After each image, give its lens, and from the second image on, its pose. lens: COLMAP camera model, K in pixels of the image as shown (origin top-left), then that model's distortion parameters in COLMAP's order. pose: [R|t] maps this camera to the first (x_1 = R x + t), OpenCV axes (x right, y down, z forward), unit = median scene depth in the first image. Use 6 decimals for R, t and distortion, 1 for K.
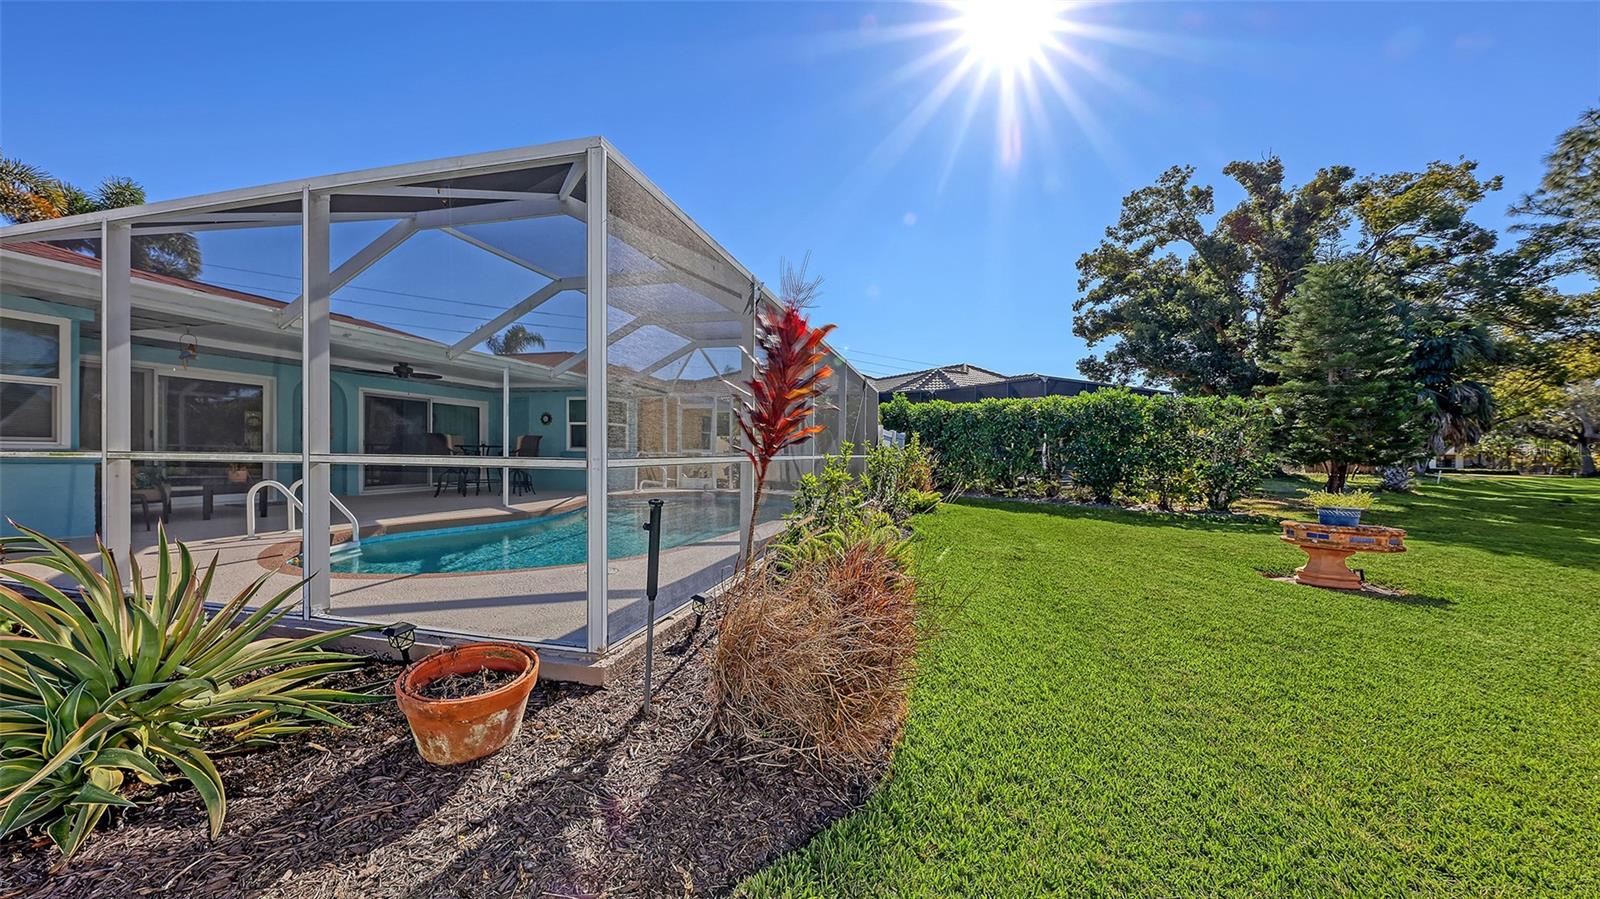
lens RADIAL K [[555.4, 0, 800.0], [0, 555.4, 449.5], [0, 0, 1]] dist [-0.011640, -0.000170]
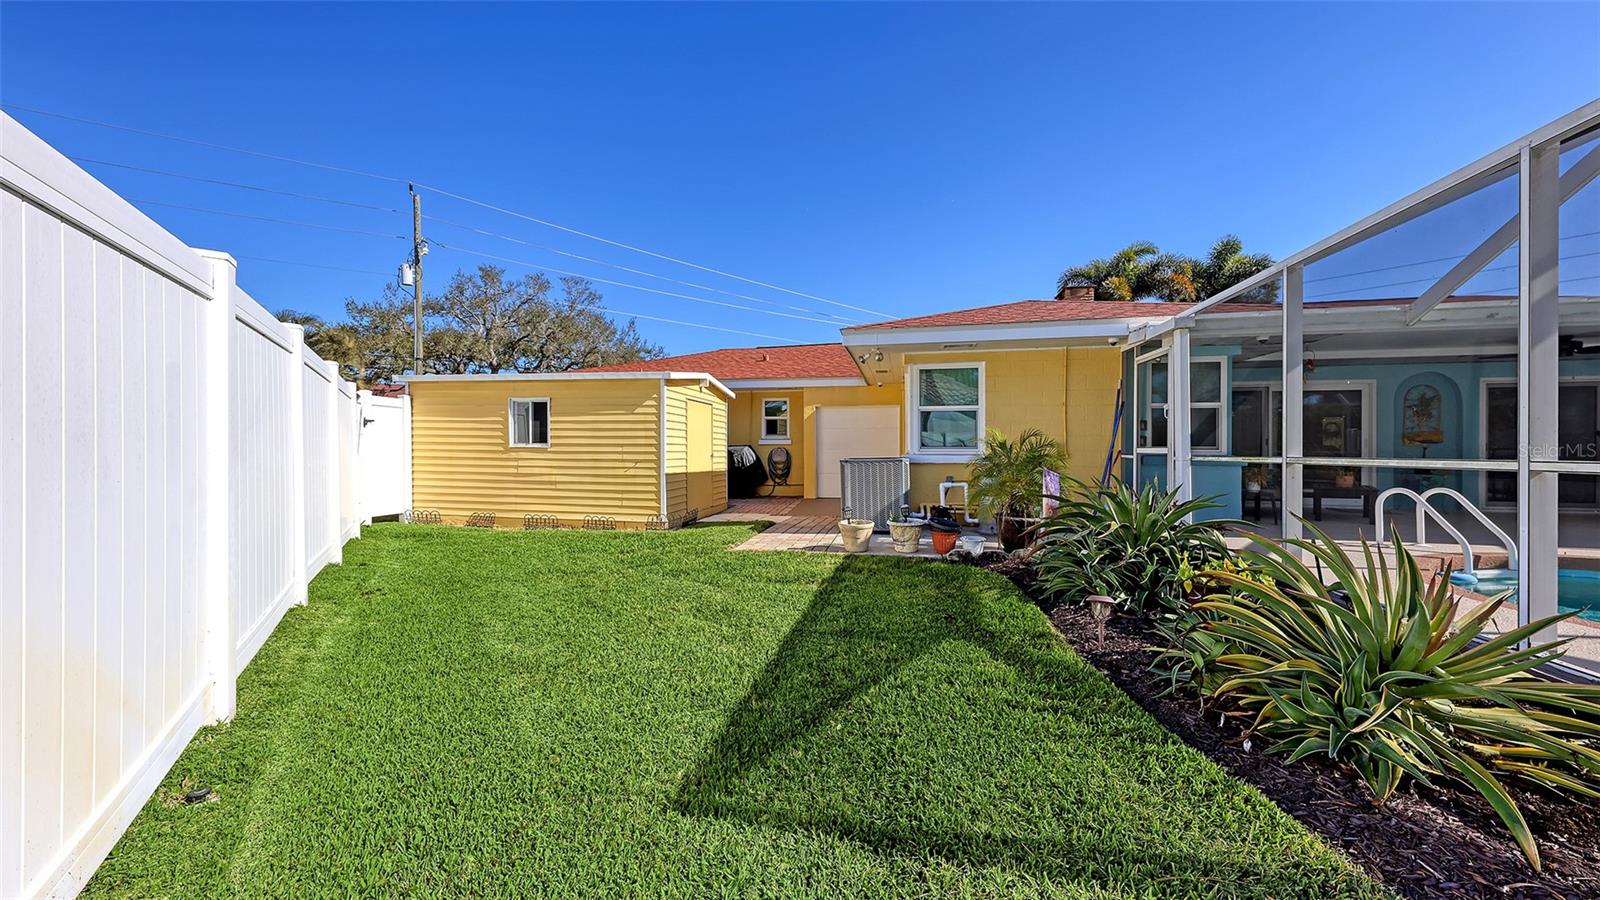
lens RADIAL K [[555.4, 0, 800.0], [0, 555.4, 450.0], [0, 0, 1]] dist [-0.011640, -0.000170]
pose [[0.024079, -0.007205, -0.999684, -0.083429], [-0.001444, 0.999973, -0.007242, -0.001203], [0.999709, 0.001618, 0.024068, -0.143402]]
